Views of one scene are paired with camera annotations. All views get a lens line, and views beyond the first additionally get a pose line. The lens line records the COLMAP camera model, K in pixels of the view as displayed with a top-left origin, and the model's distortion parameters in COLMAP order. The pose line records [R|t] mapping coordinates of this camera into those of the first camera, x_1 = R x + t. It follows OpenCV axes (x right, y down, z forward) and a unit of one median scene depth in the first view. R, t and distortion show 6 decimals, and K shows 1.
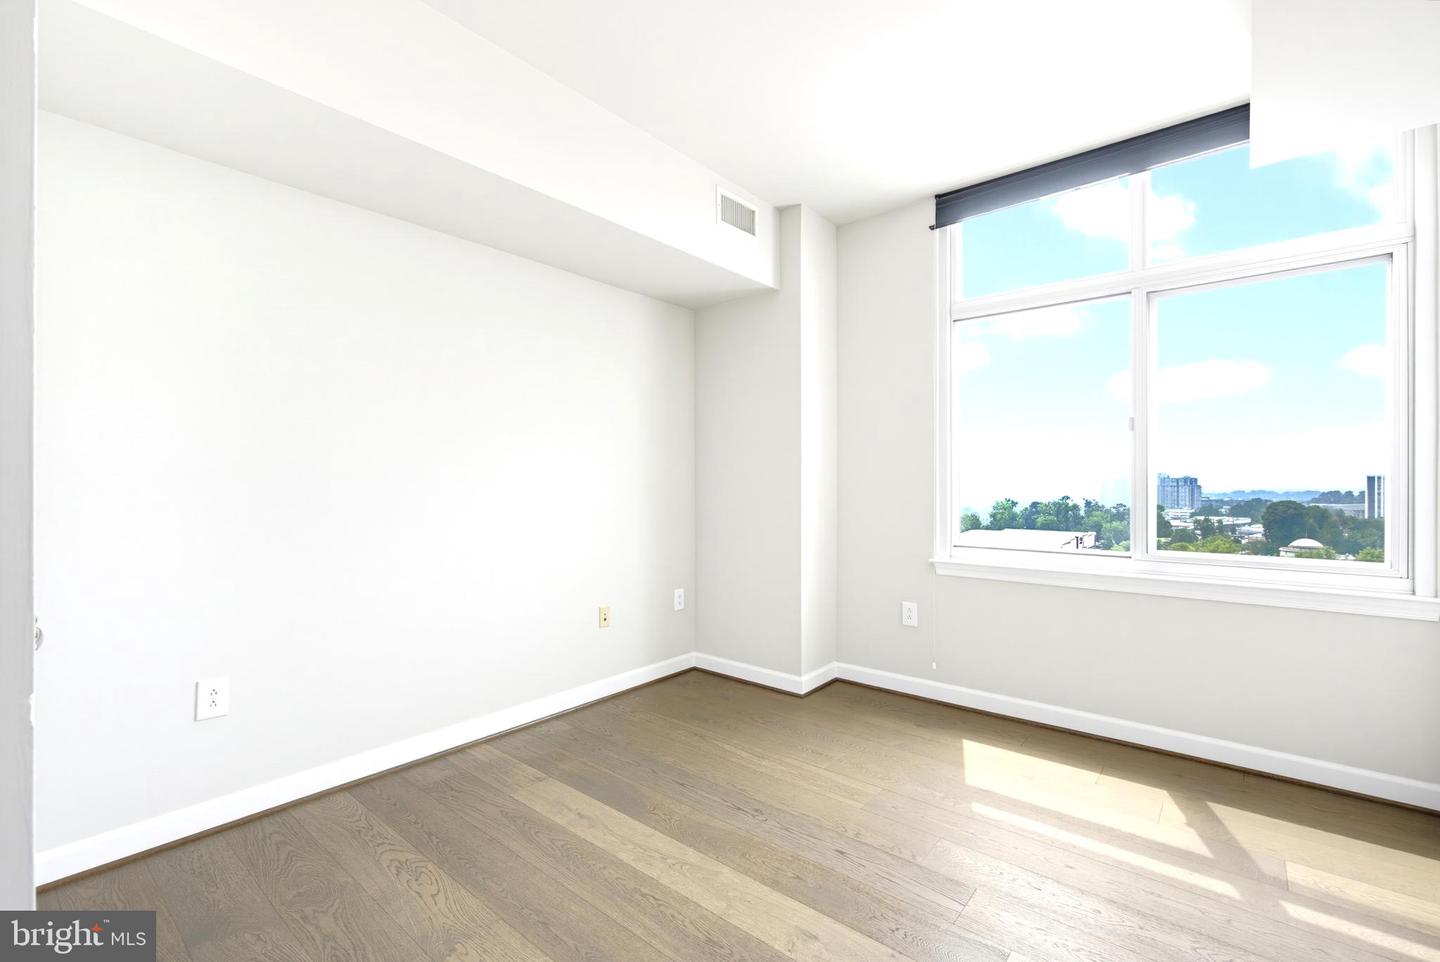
lens RADIAL K [[618.2, 0, 712.1], [0, 618.2, 475.1], [0, 0, 1]] dist [0.000087, 0.000093]
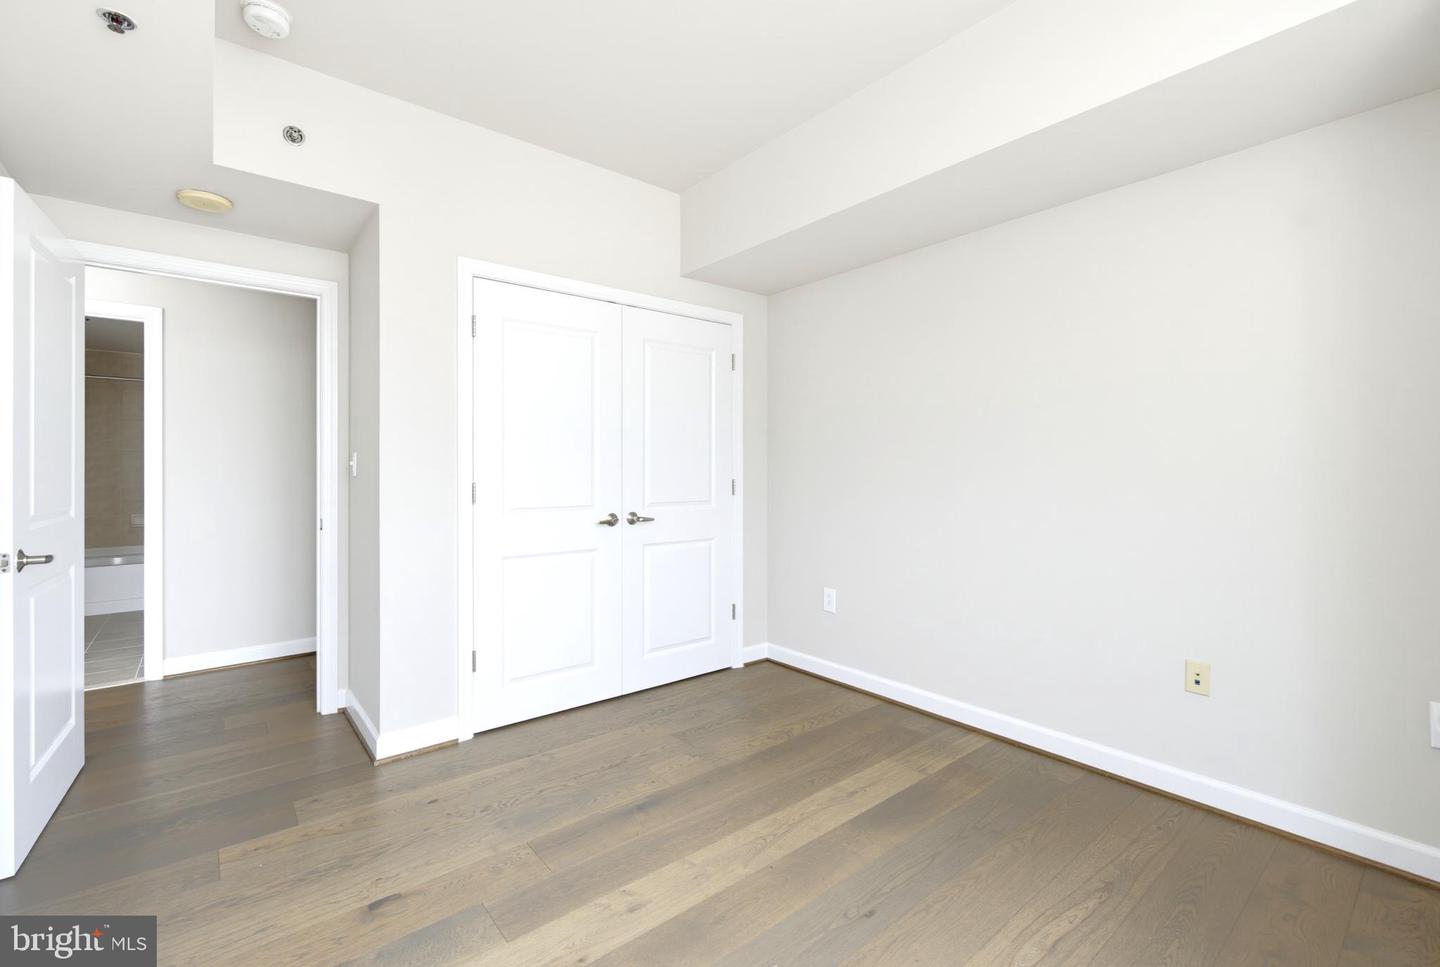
lens RADIAL K [[635.9, 0, 722.2], [0, 635.9, 463.6], [0, 0, 1]] dist [-0.000496, 0.000015]
pose [[-0.169705, 0.001327, -0.985494, 0.902322], [0.014388, 0.999896, -0.001131, 0.000340], [0.985390, -0.014371, -0.169706, 1.013366]]
